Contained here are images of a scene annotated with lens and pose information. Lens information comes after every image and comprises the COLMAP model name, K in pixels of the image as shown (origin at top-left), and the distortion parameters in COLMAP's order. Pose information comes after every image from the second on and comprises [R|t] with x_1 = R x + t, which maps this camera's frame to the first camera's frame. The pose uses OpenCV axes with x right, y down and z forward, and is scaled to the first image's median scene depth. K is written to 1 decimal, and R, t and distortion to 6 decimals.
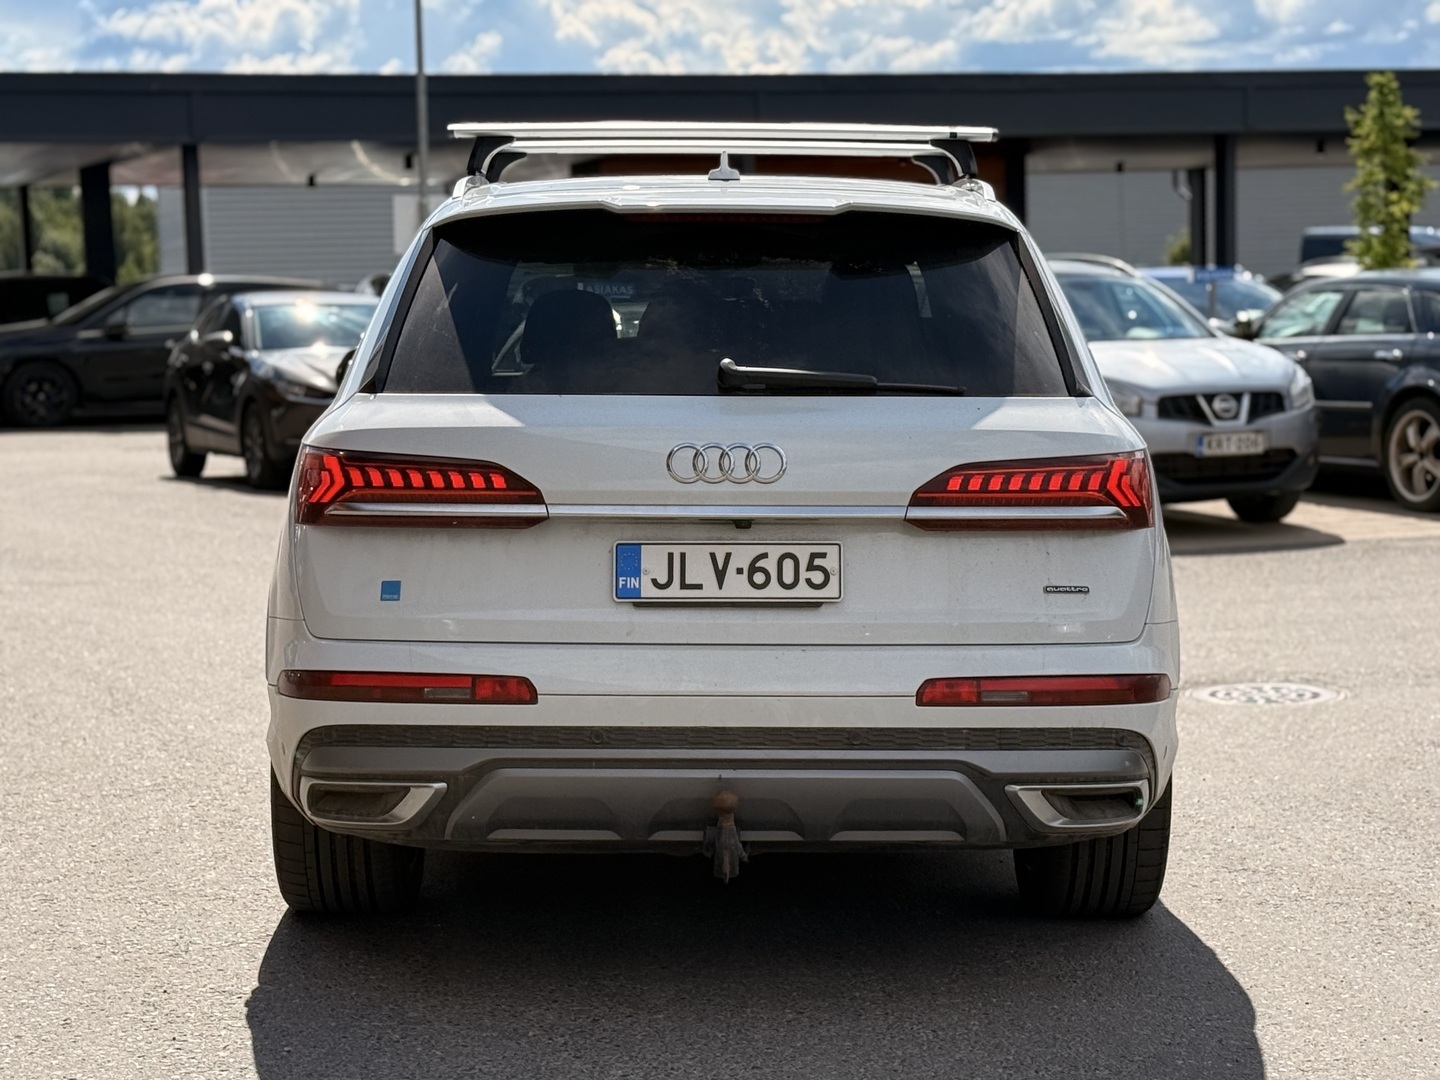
lens RADIAL K [[2867.1, 0, 719.9], [0, 2867.1, 541.3], [0, 0, 1]] dist [-0.078938, 0.000000]
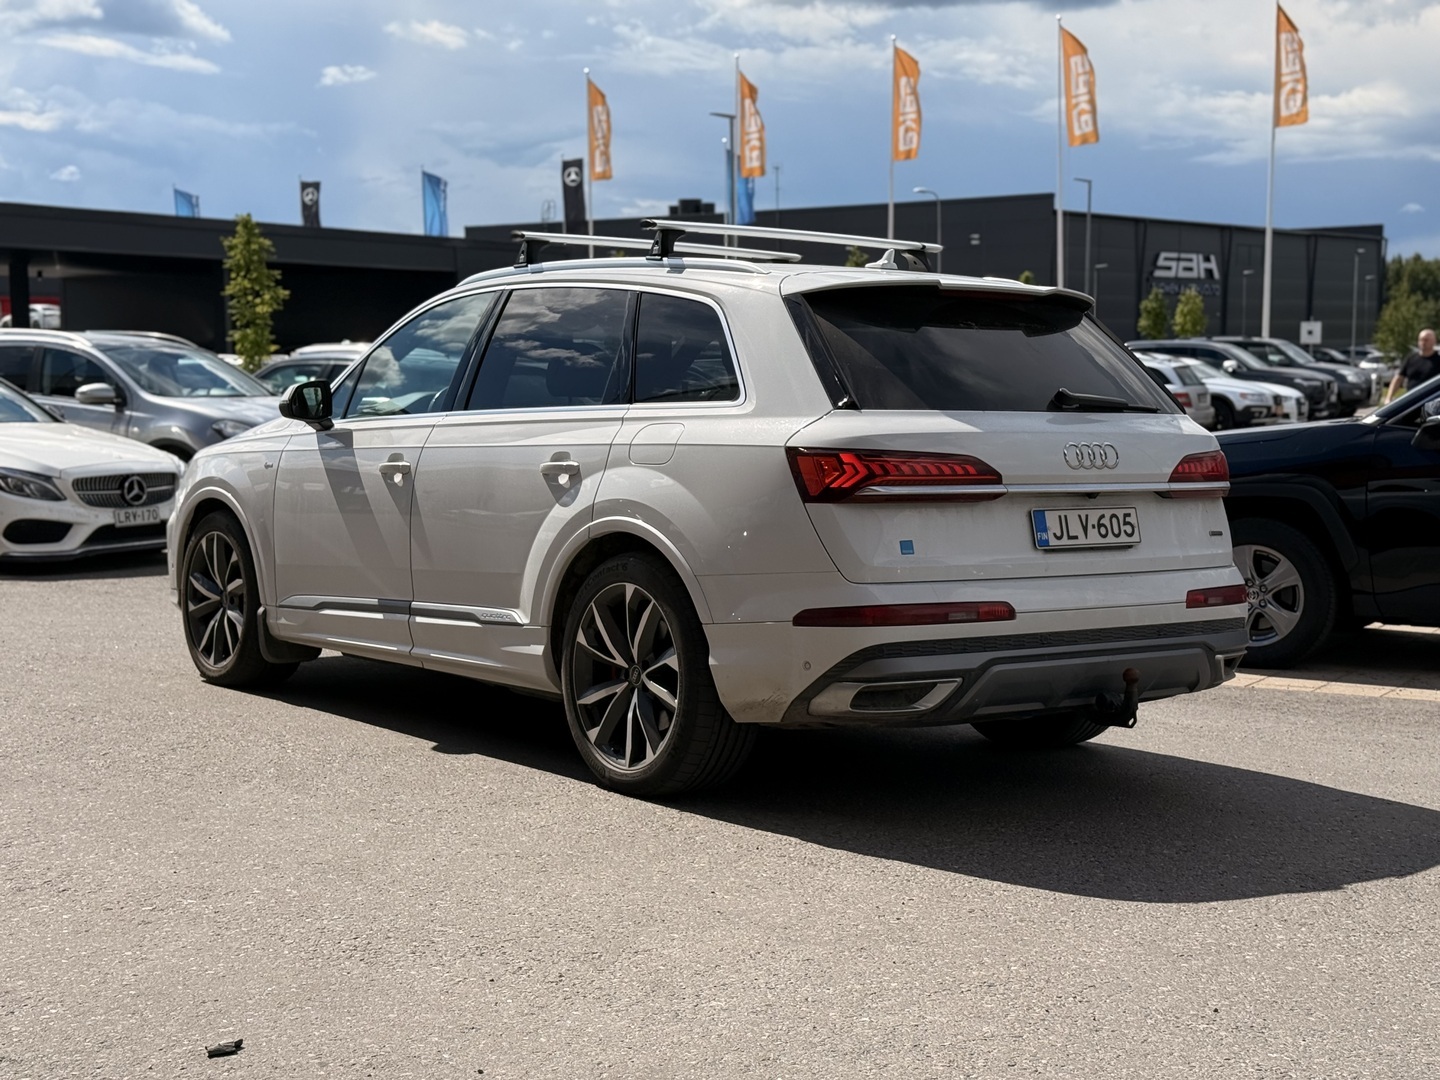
lens RADIAL K [[2003.1, 0, 719.8], [0, 2003.1, 538.6], [0, 0, 1]] dist [0.001670, 0.000000]
pose [[0.800663, -0.029987, 0.598364, -0.792016], [0.033870, 0.999415, 0.004764, 0.004978], [-0.598157, 0.016452, 0.801210, 0.263490]]
